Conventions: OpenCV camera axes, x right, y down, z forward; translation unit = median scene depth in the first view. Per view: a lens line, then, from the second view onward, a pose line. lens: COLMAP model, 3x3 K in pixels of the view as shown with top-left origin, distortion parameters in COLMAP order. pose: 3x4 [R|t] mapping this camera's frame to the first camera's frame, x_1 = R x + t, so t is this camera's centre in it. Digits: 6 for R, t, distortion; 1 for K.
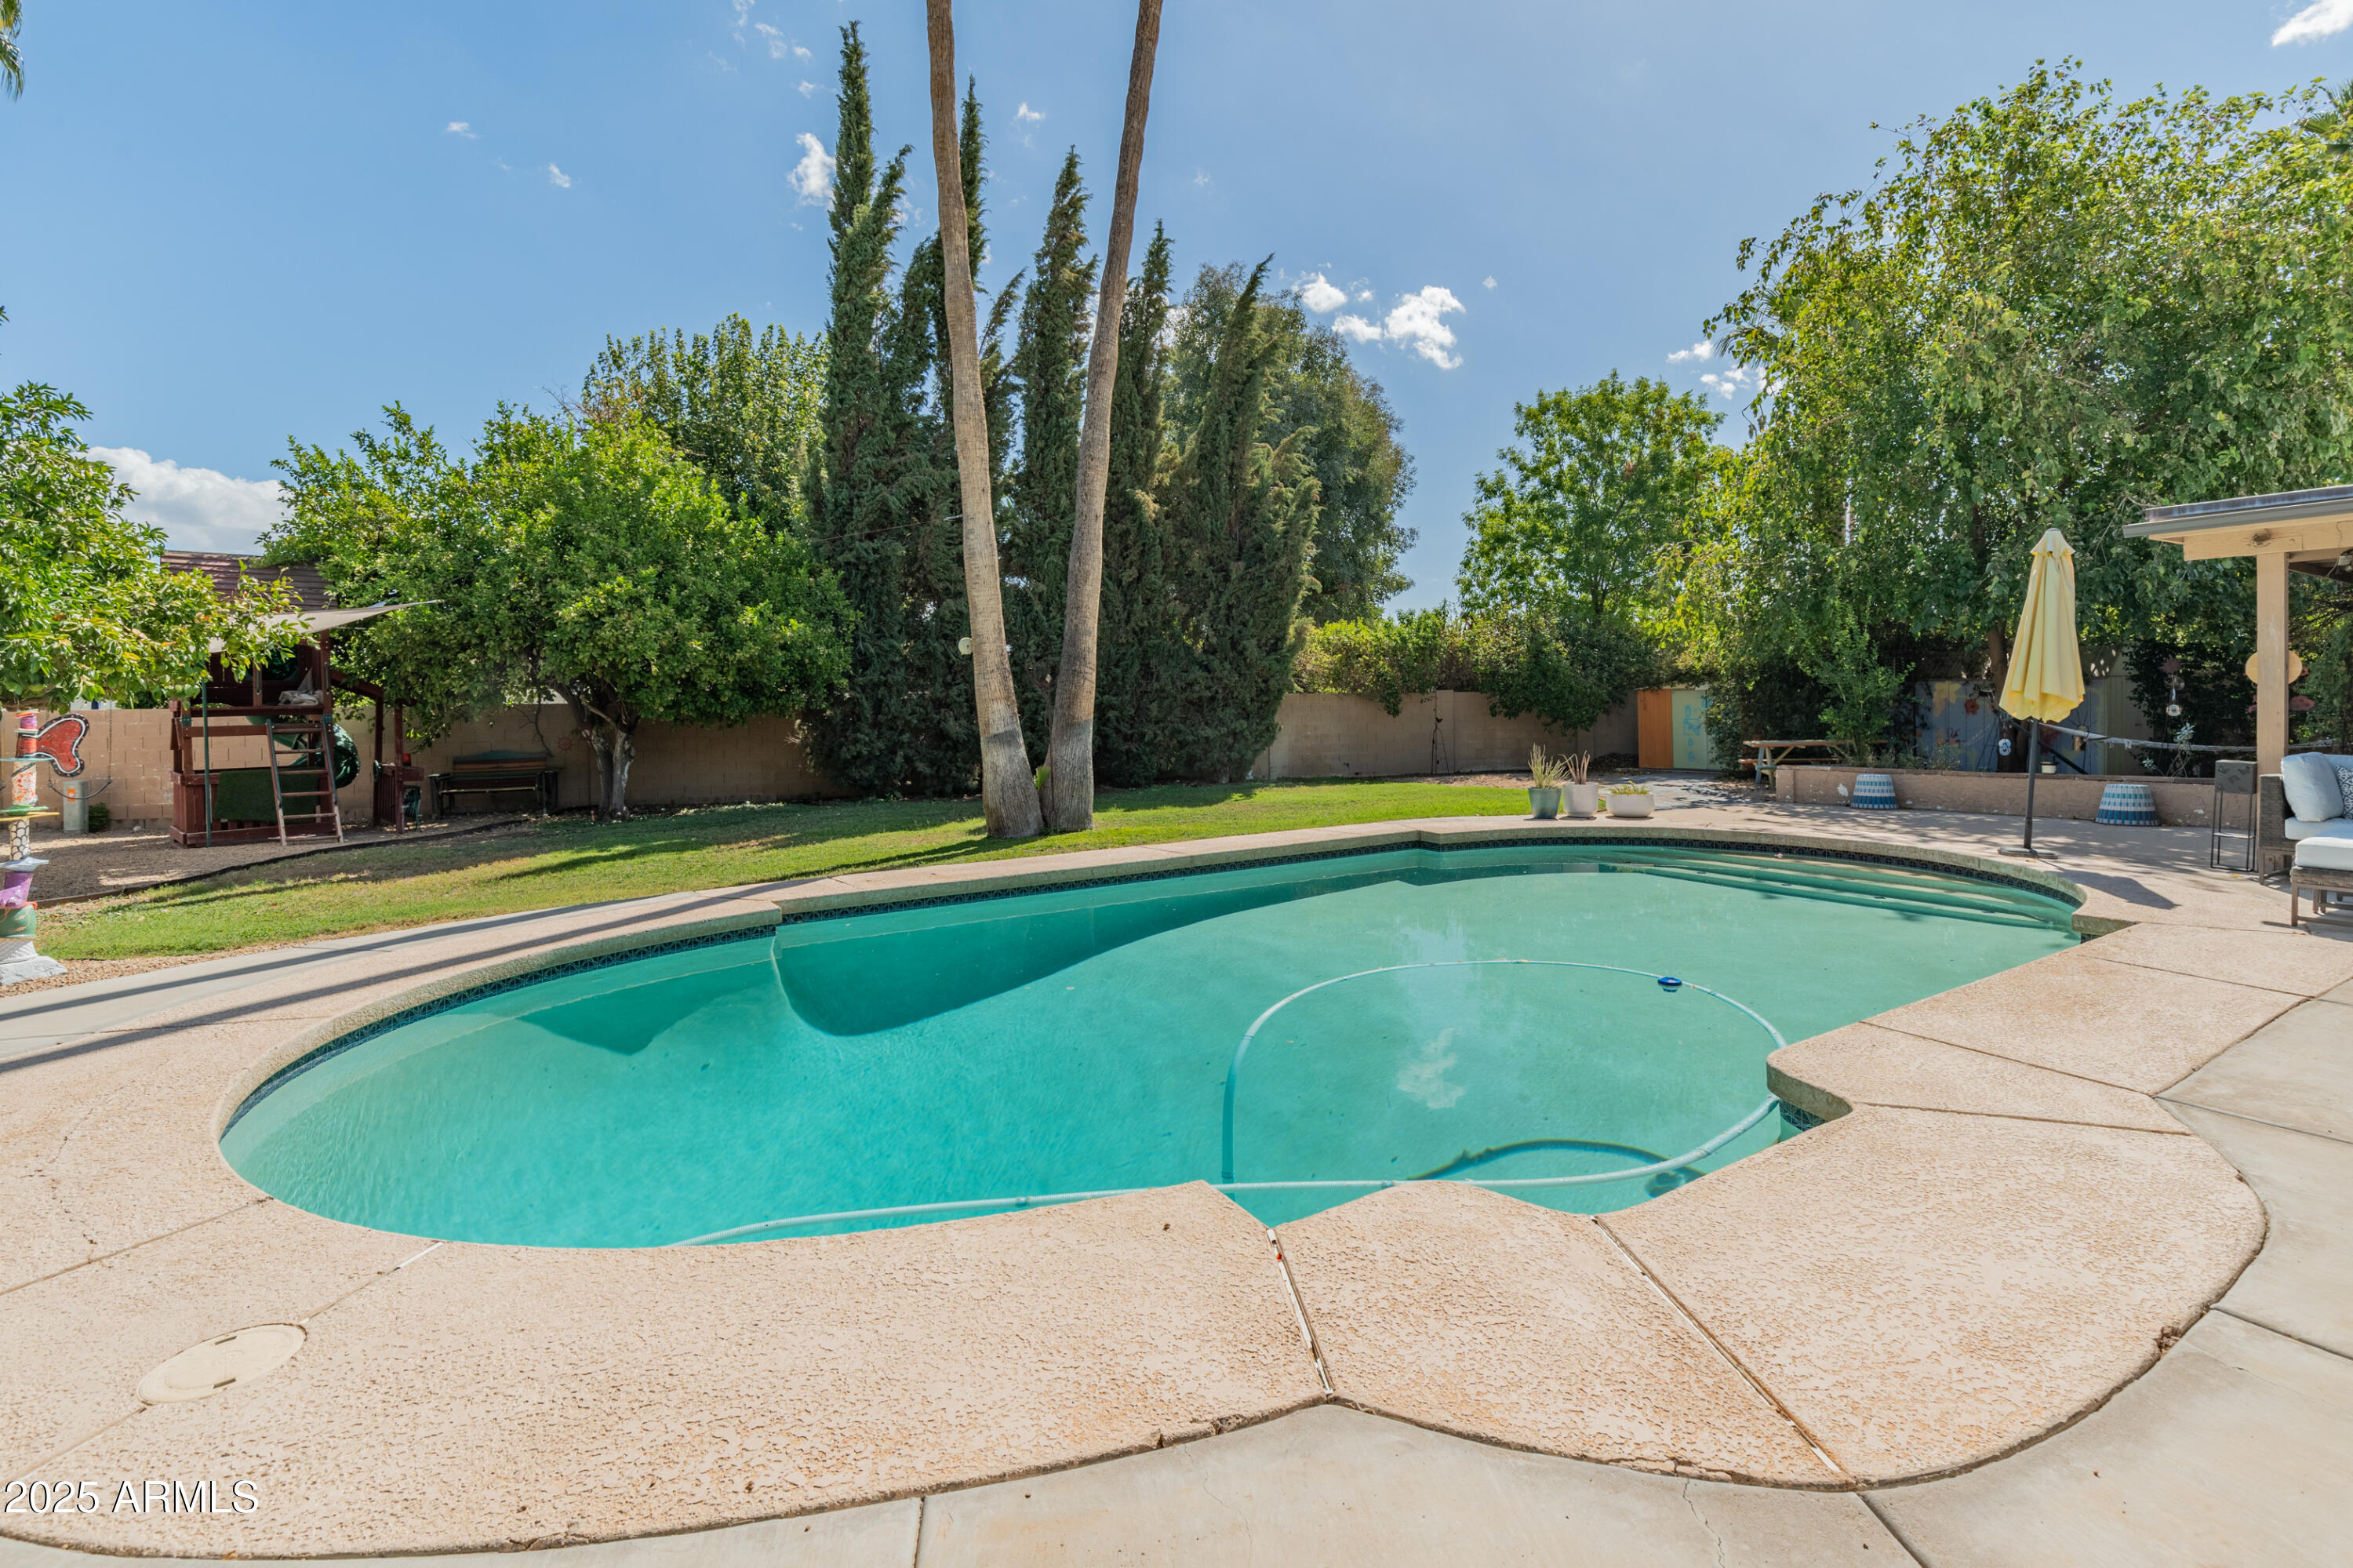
lens RADIAL K [[1108.3, 0, 1169.3], [0, 1108.3, 699.2], [0, 0, 1]] dist [0.012360, -0.003362]
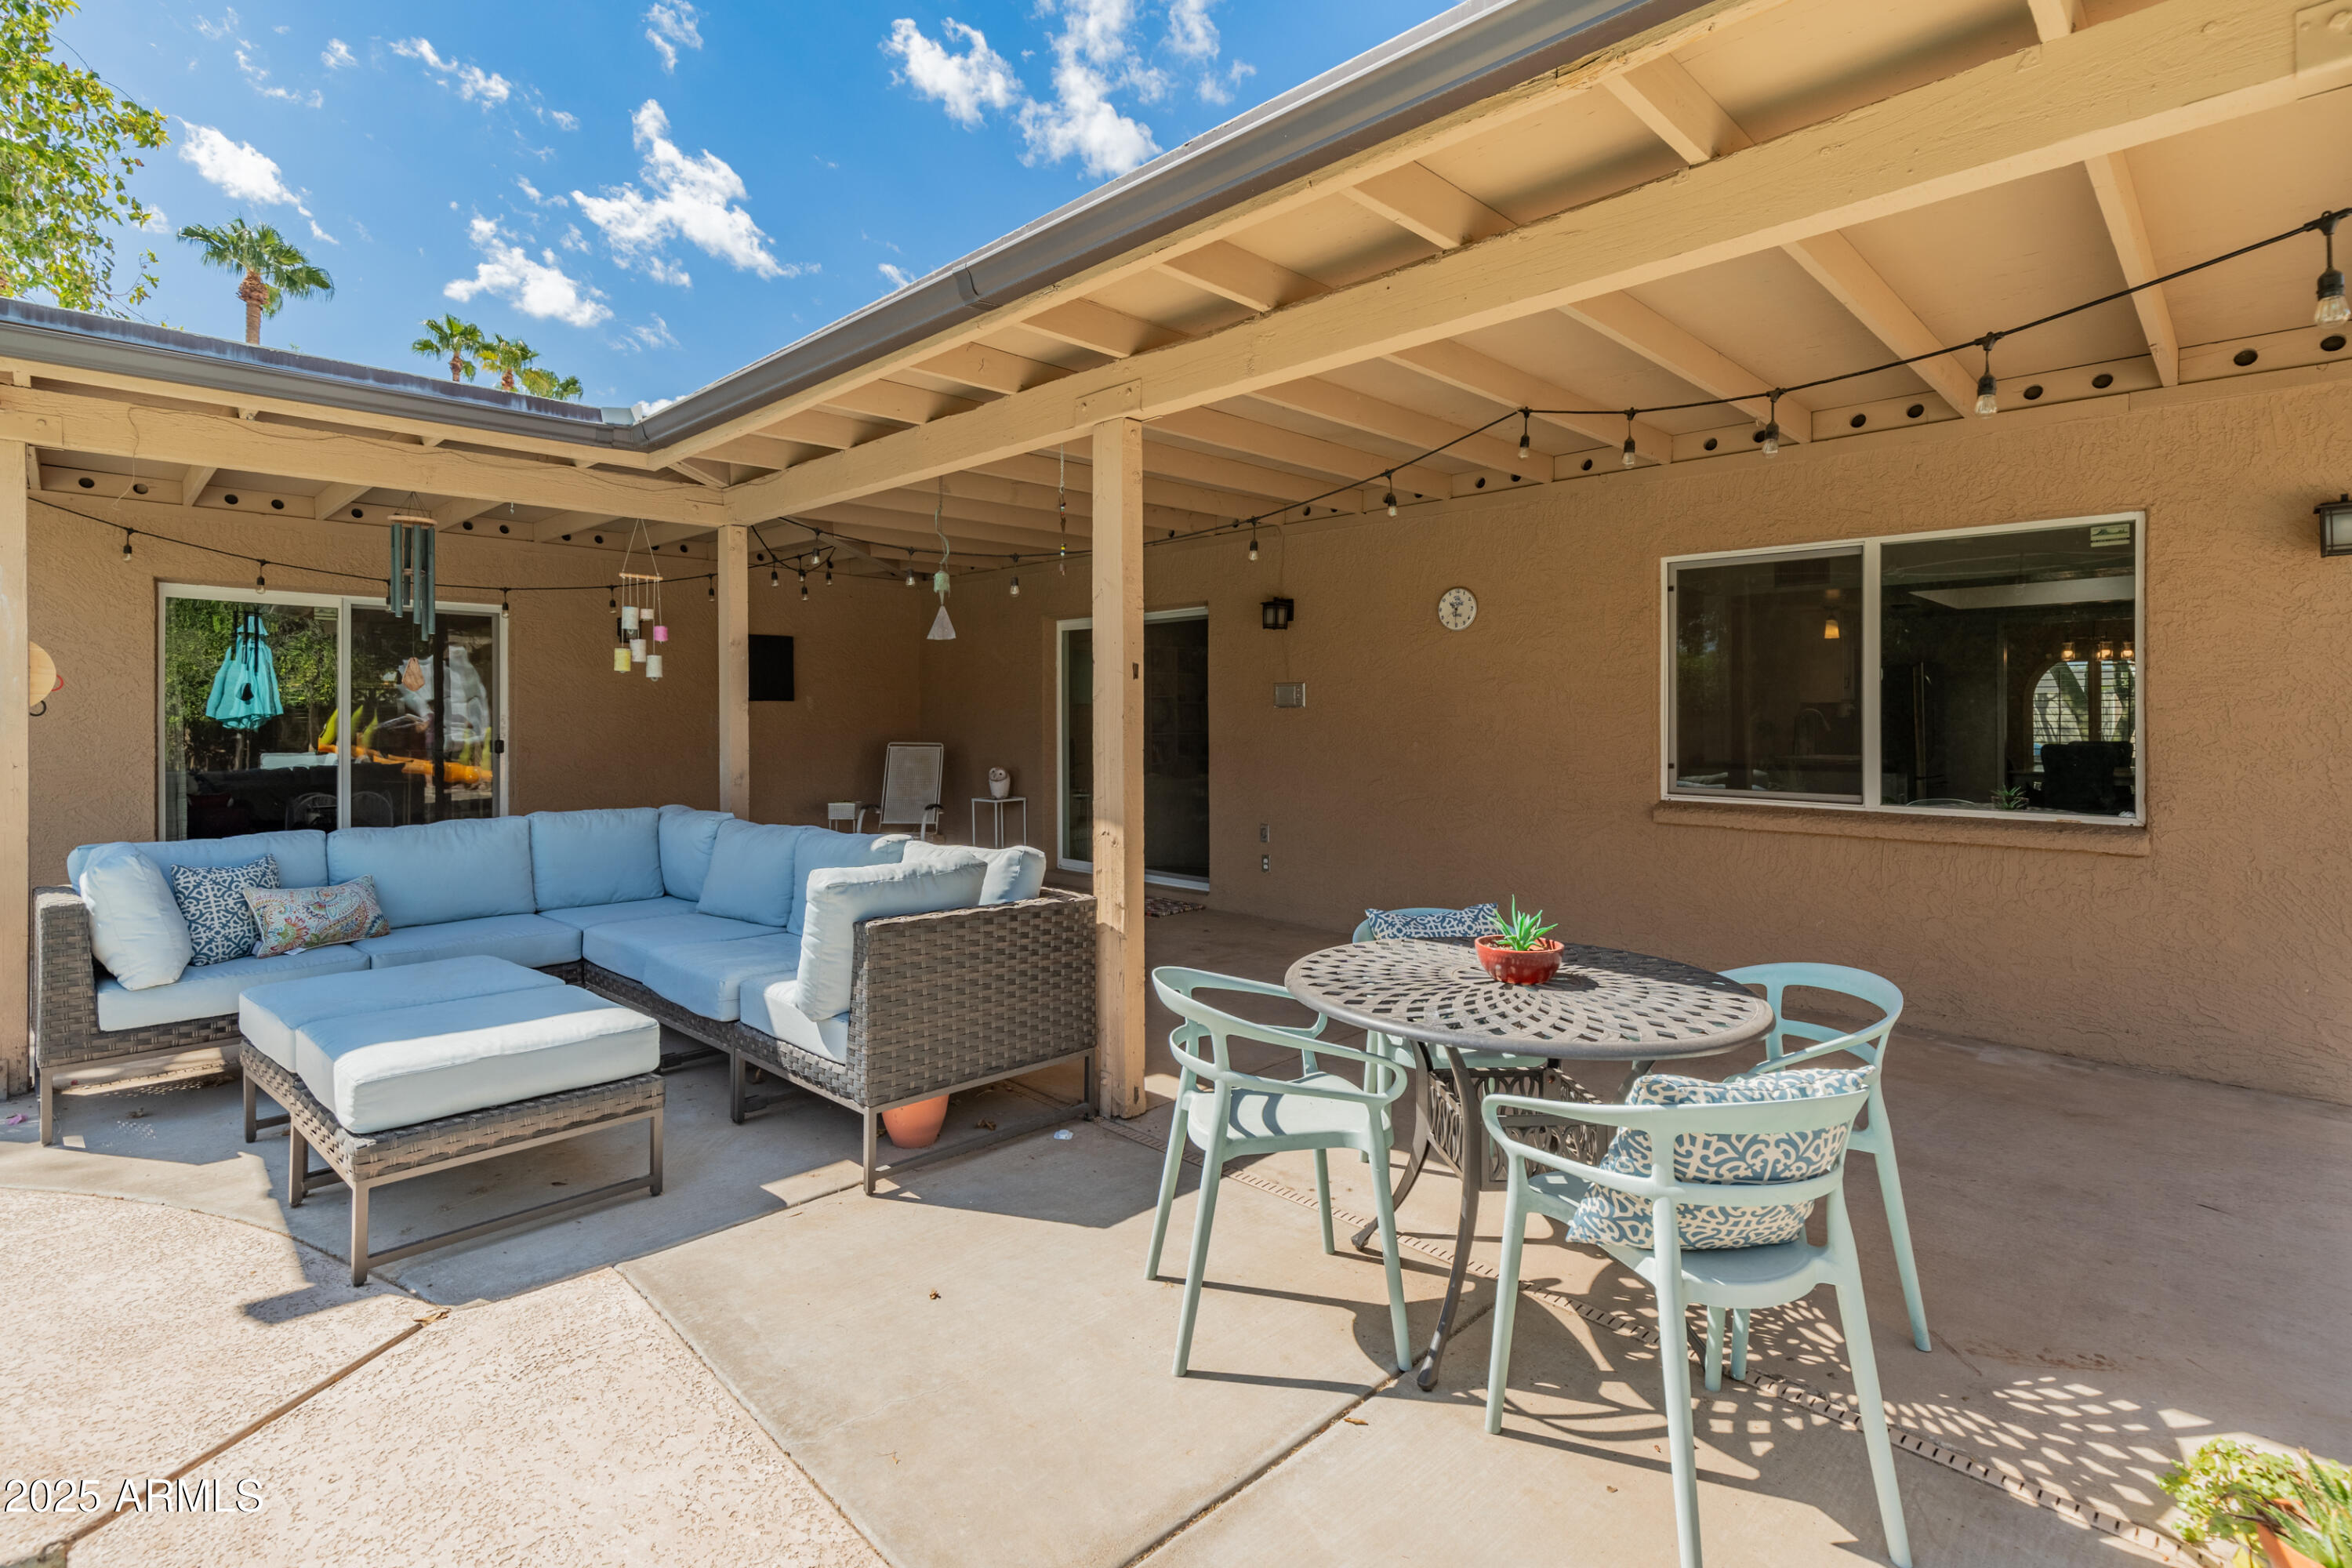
lens RADIAL K [[1107.8, 0, 1197.8], [0, 1107.8, 701.3], [0, 0, 1]] dist [0.012360, -0.003362]
pose [[-0.199897, 0.027139, 0.979441, 0.195246], [-0.001025, 0.999610, -0.027907, -0.001426], [-0.979816, -0.006583, -0.199791, 0.283342]]
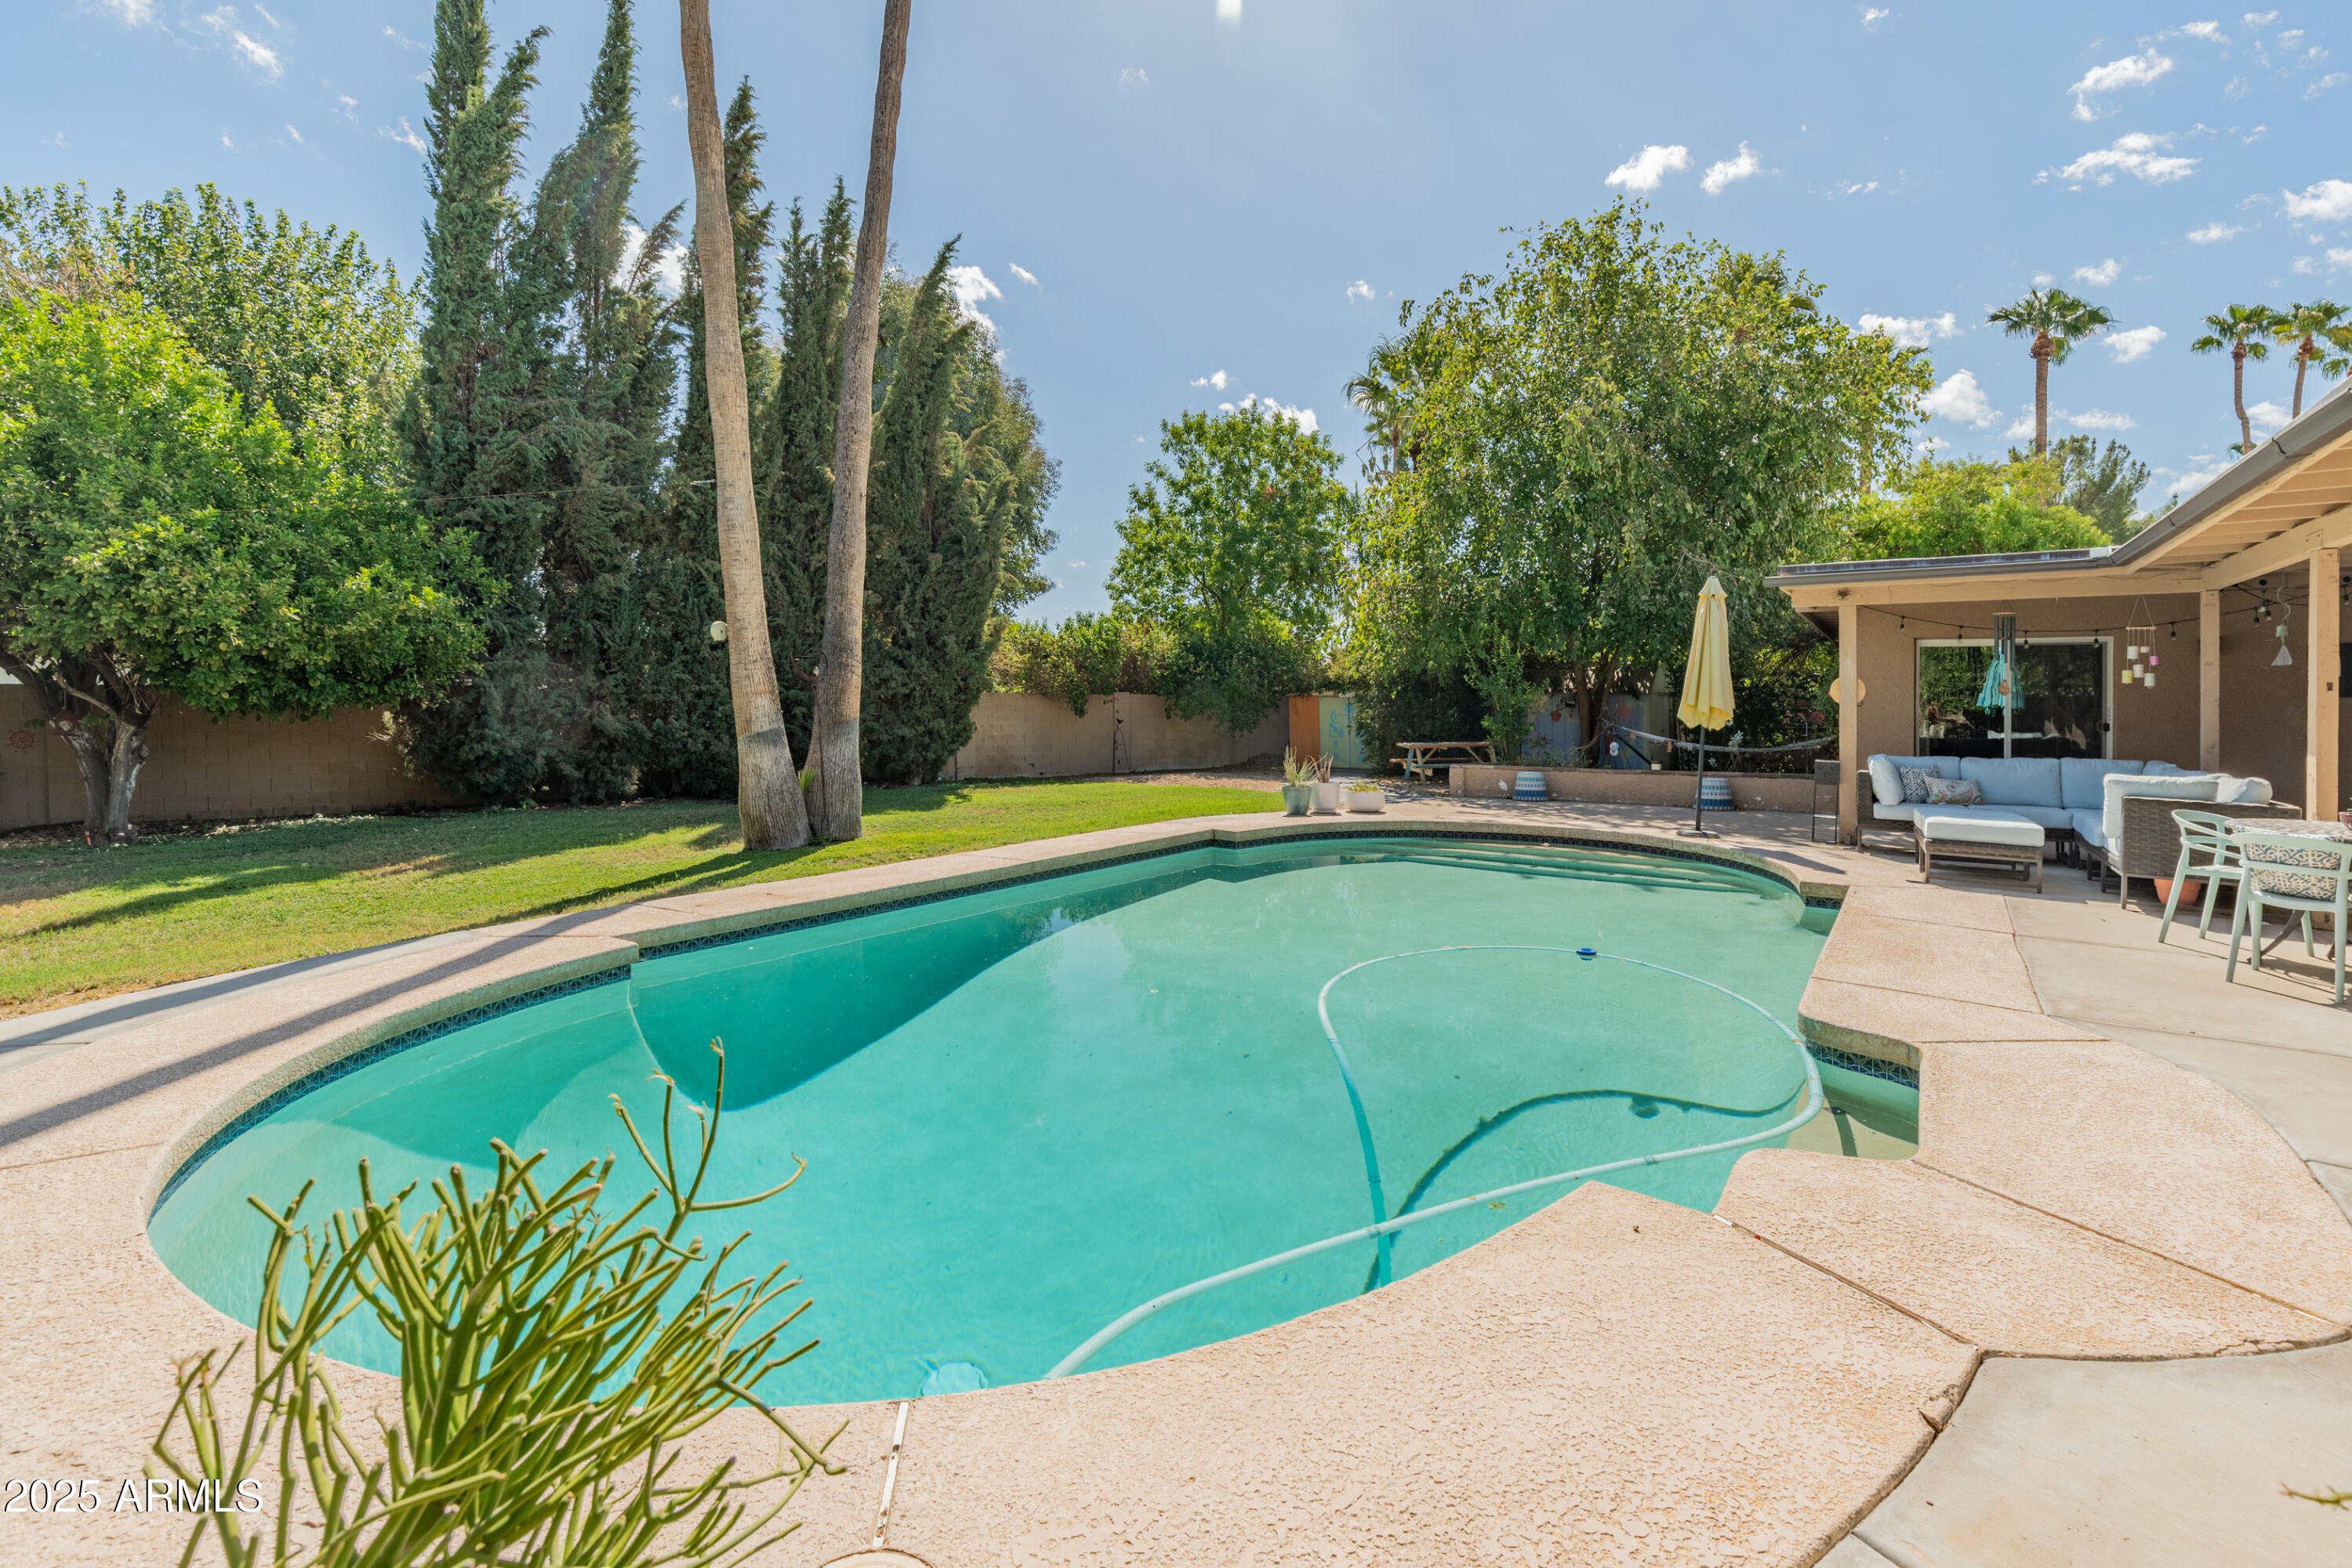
lens RADIAL K [[1107.8, 0, 1185.9], [0, 1107.8, 709.1], [0, 0, 1]] dist [0.012360, -0.003362]
pose [[0.922607, 0.016225, 0.385400, -0.125092], [-0.019968, 0.999784, 0.005713, 0.000725], [-0.385224, -0.012967, 0.922732, 0.037047]]
